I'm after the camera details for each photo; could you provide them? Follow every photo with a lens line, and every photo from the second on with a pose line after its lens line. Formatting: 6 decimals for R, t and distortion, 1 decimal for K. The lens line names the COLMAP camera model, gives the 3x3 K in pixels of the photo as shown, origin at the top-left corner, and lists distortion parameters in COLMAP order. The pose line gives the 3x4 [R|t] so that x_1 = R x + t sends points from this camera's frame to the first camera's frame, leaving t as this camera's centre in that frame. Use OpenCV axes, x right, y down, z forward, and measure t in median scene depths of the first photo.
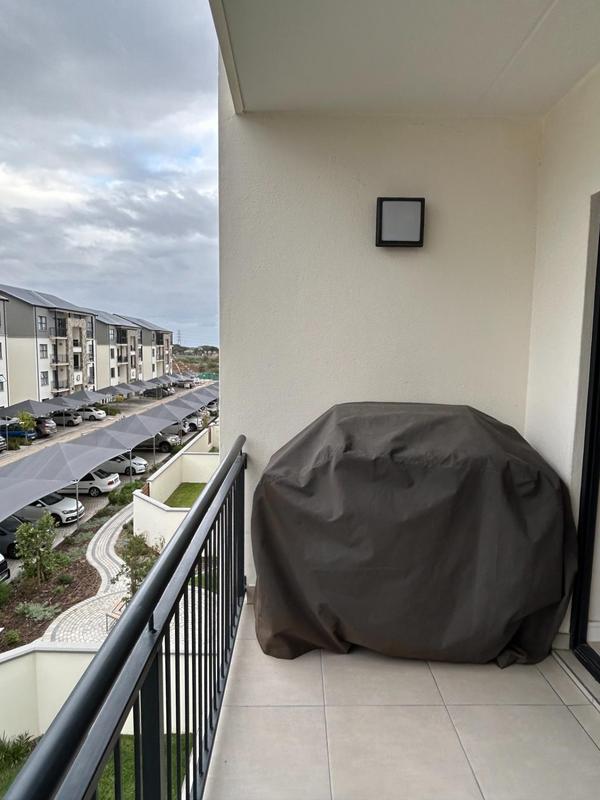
lens RADIAL K [[525.1, 0, 300.8], [0, 525.1, 400.8], [0, 0, 1]] dist [0.012814, -0.009641]
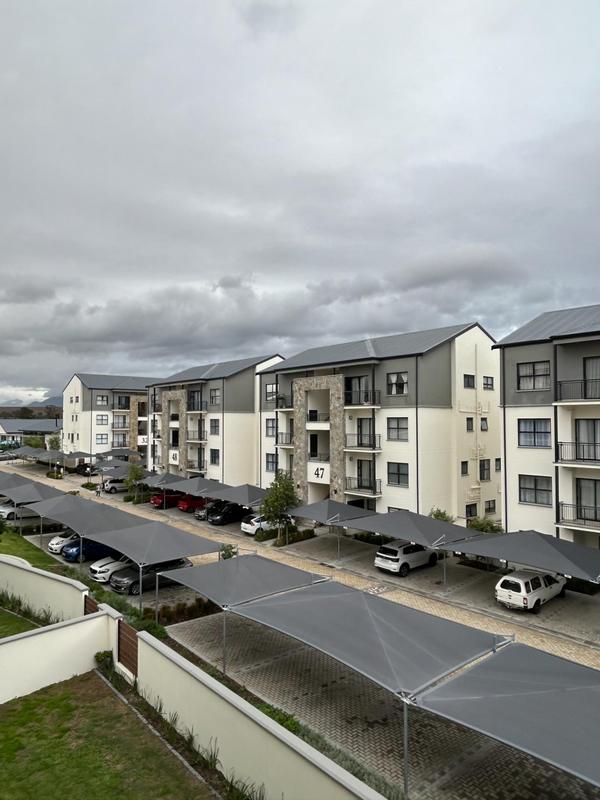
lens RADIAL K [[525.1, 0, 299.2], [0, 525.1, 400.4], [0, 0, 1]] dist [0.012814, -0.009641]
pose [[-0.758261, -0.044781, -0.650411, -0.013077], [-0.076085, 0.996899, 0.020064, -0.139635], [0.647496, 0.064700, -0.759317, 1.472165]]
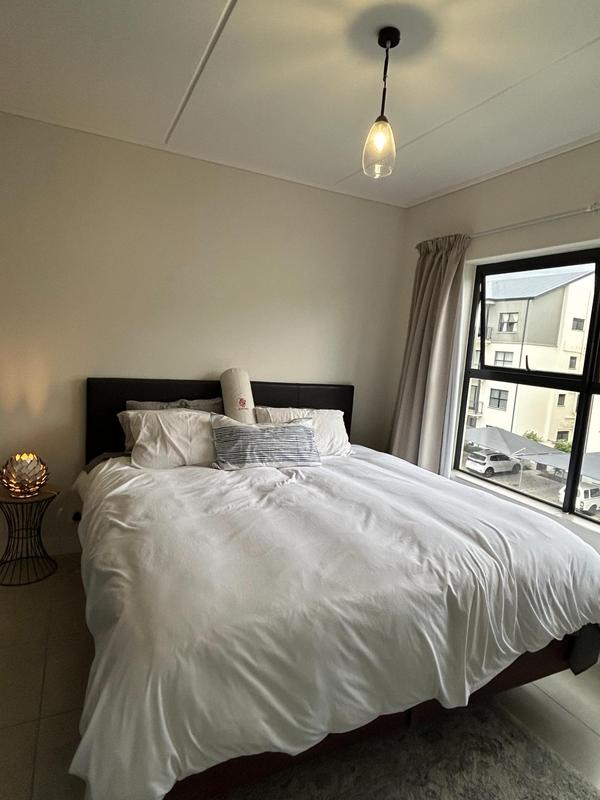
lens RADIAL K [[469.8, 0, 300.2], [0, 469.8, 402.0], [0, 0, 1]] dist [-0.002741, 0.000355]
pose [[-0.904718, -0.031416, -0.424850, 0.028984], [-0.128671, 0.970851, 0.202216, -0.143438], [0.406114, 0.237614, -0.882389, 1.559501]]
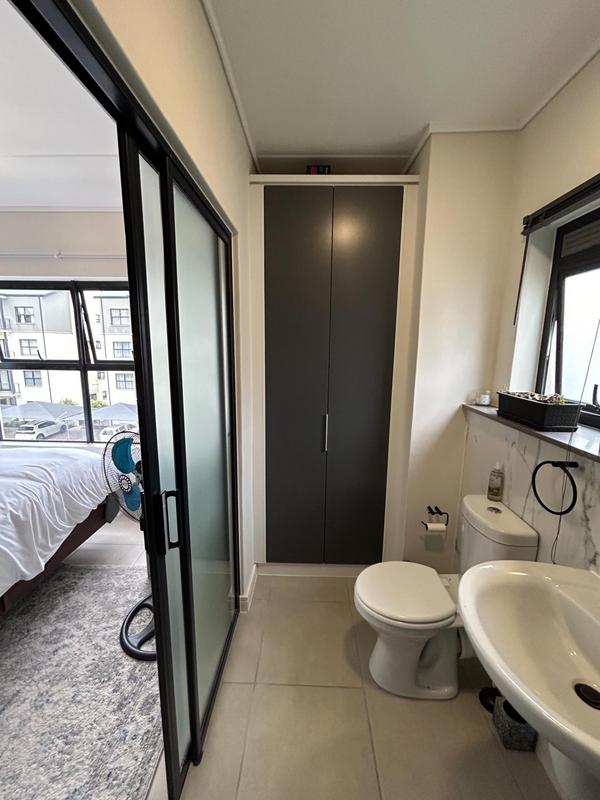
lens RADIAL K [[322.3, 0, 301.9], [0, 322.3, 400.4], [0, 0, 1]] dist [0.003915, 0.000133]
pose [[-0.038281, 0.145108, -0.988675, 0.035747], [-0.107218, 0.983092, 0.148440, -0.145550], [0.993498, 0.111686, -0.022076, 1.567306]]
